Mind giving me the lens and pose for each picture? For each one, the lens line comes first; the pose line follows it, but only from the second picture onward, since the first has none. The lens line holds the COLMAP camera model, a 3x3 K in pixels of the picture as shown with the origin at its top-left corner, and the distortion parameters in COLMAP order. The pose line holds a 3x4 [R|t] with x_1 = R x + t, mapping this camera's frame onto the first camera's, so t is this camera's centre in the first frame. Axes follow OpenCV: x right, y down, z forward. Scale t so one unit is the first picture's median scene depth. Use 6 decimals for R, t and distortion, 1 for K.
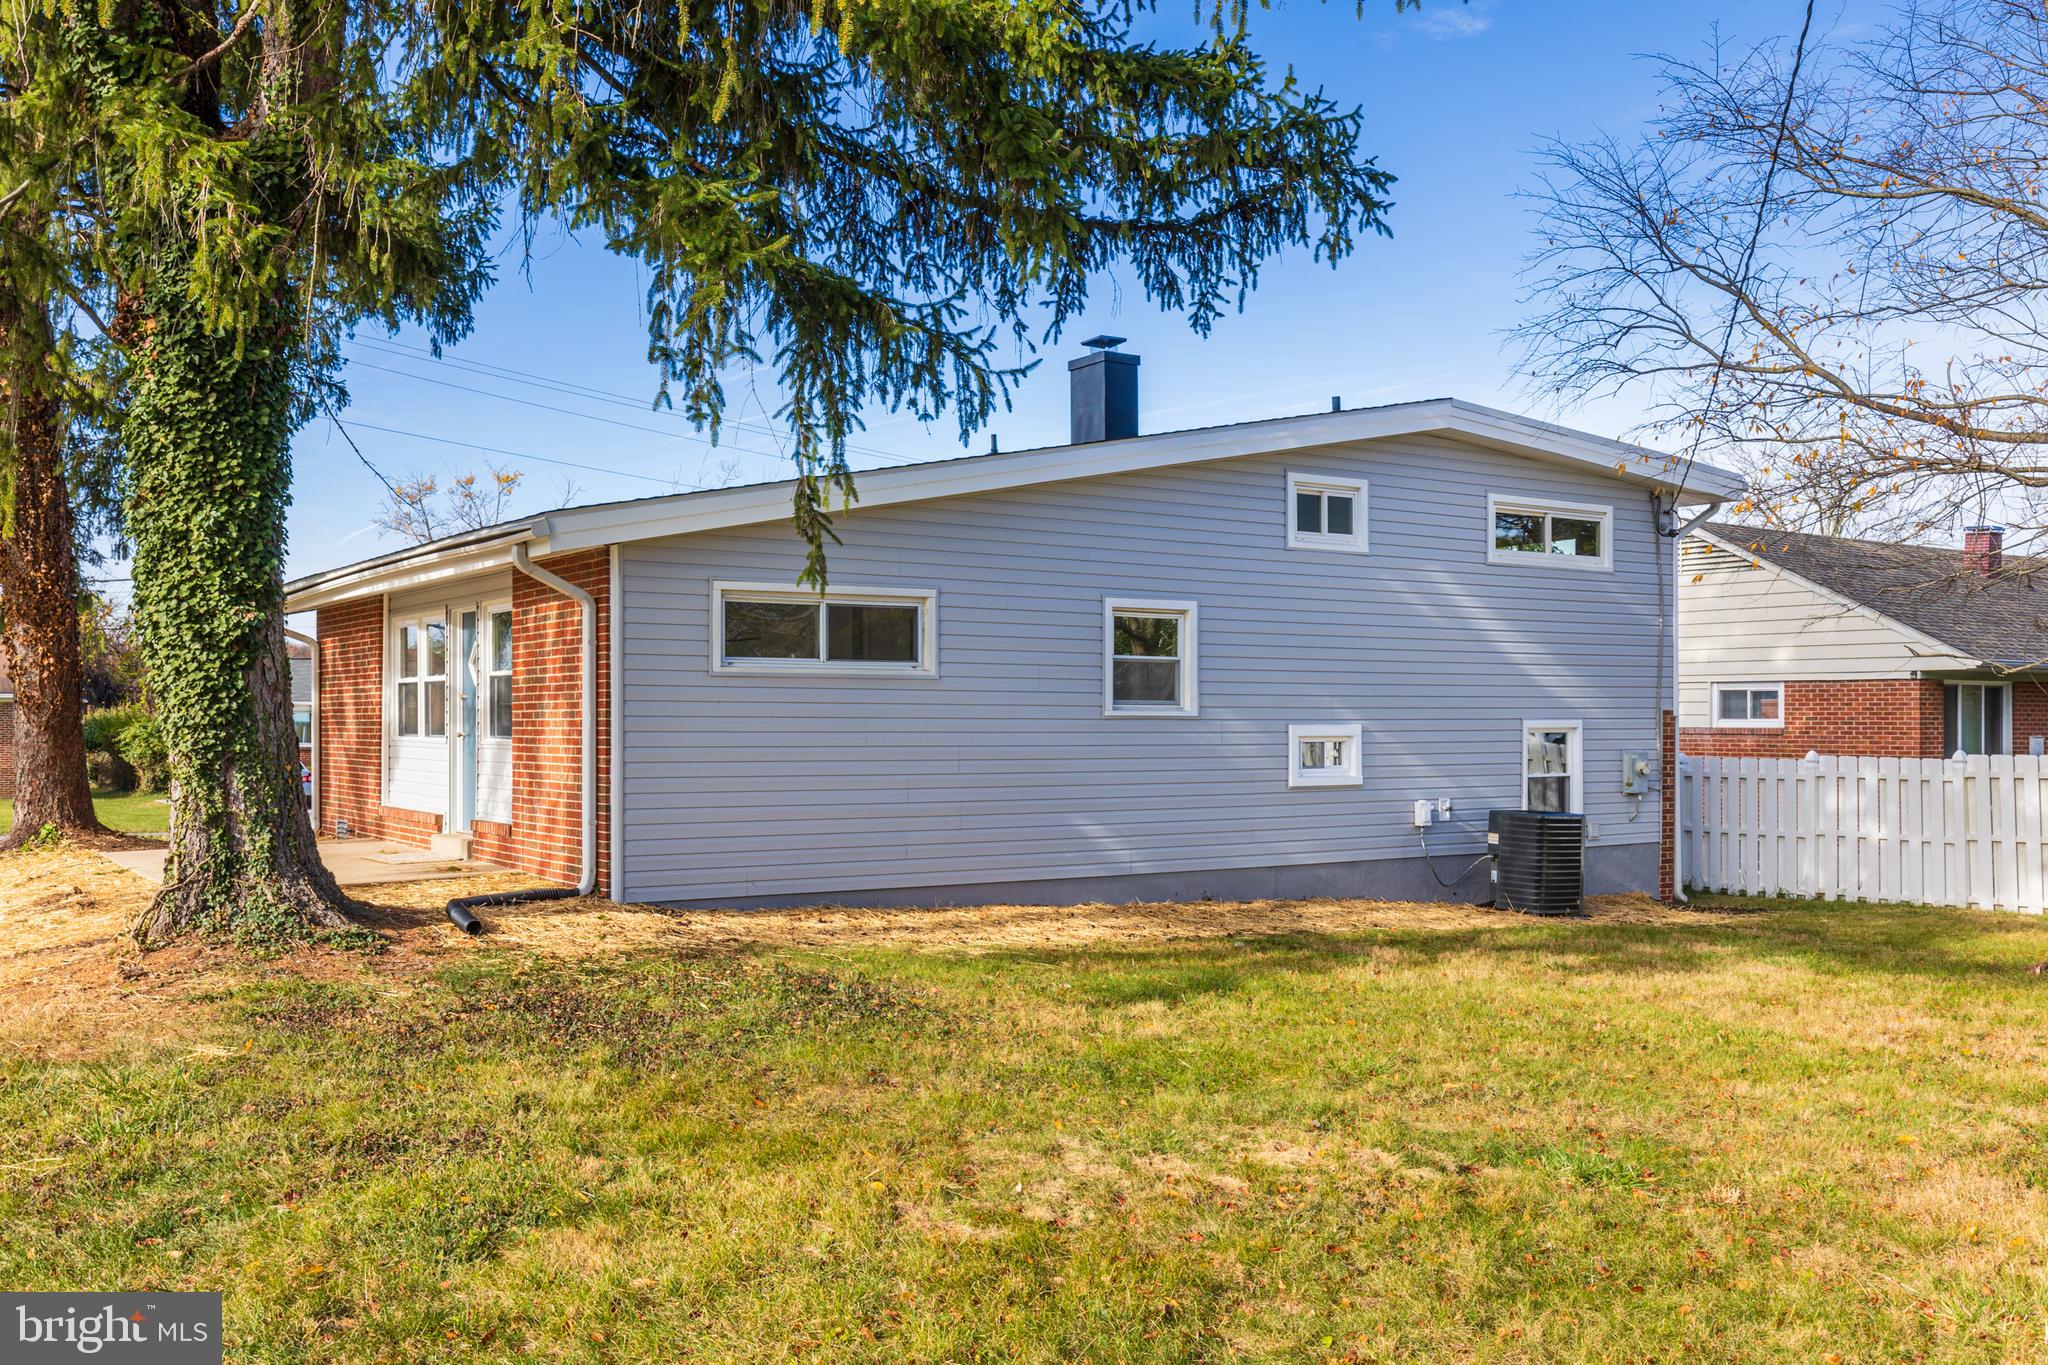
lens RADIAL K [[1825.2, 0, 1026.0], [0, 1825.2, 690.9], [0, 0, 1]] dist [0.020491, 0.001900]
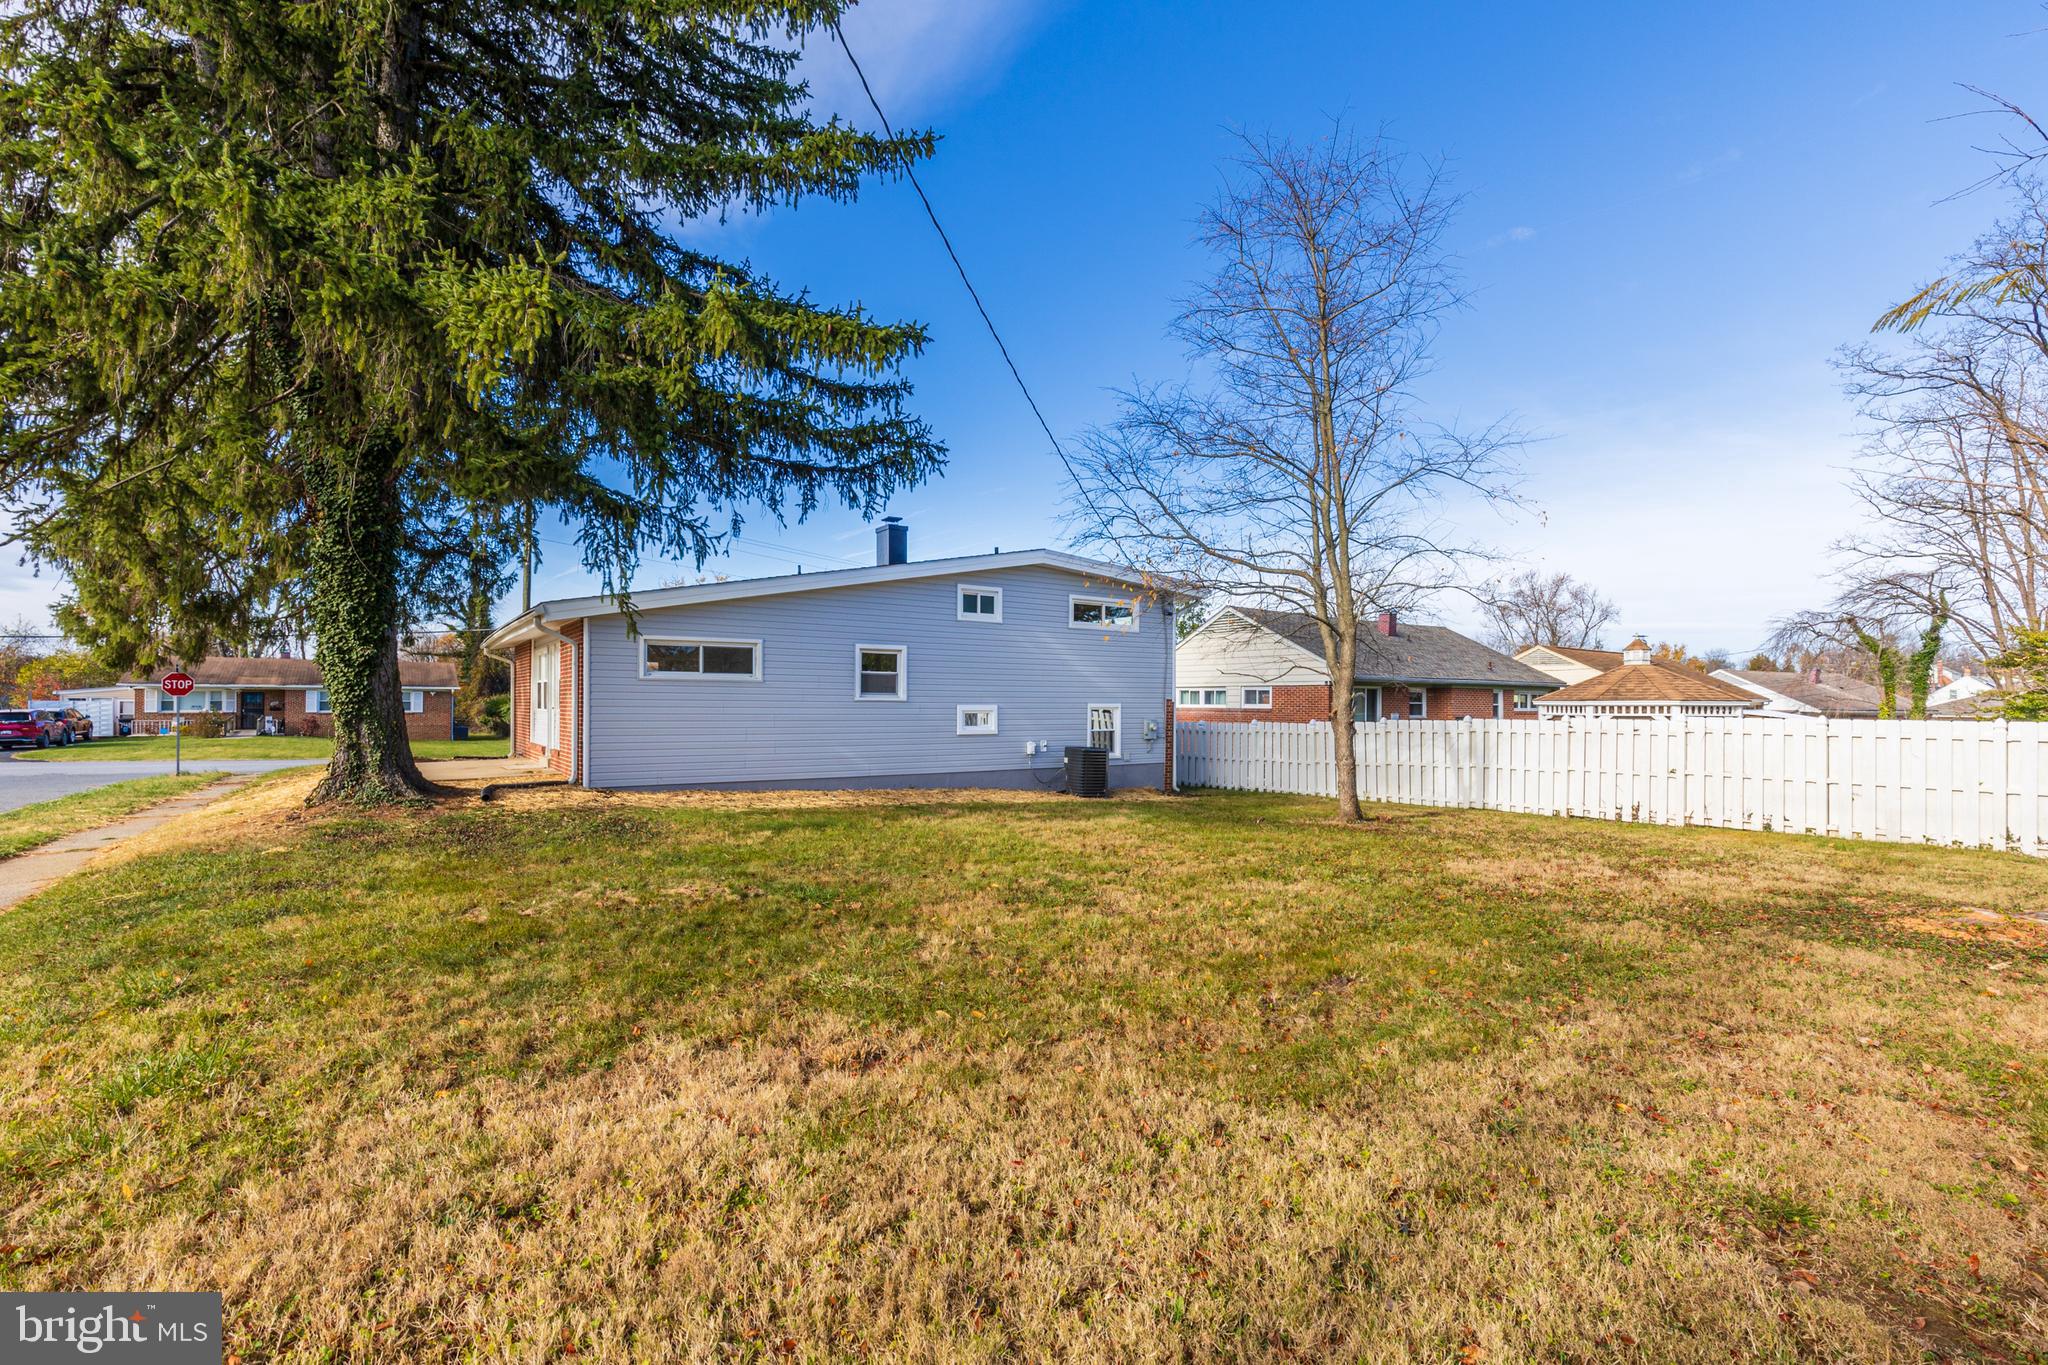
lens RADIAL K [[934.0, 0, 1026.4], [0, 934.0, 688.1], [0, 0, 1]] dist [0.009870, -0.000324]
pose [[0.999723, 0.005087, 0.022965, 0.206532], [-0.005073, 0.999987, -0.000681, -0.000444], [-0.022969, 0.000564, 0.999736, -0.072189]]
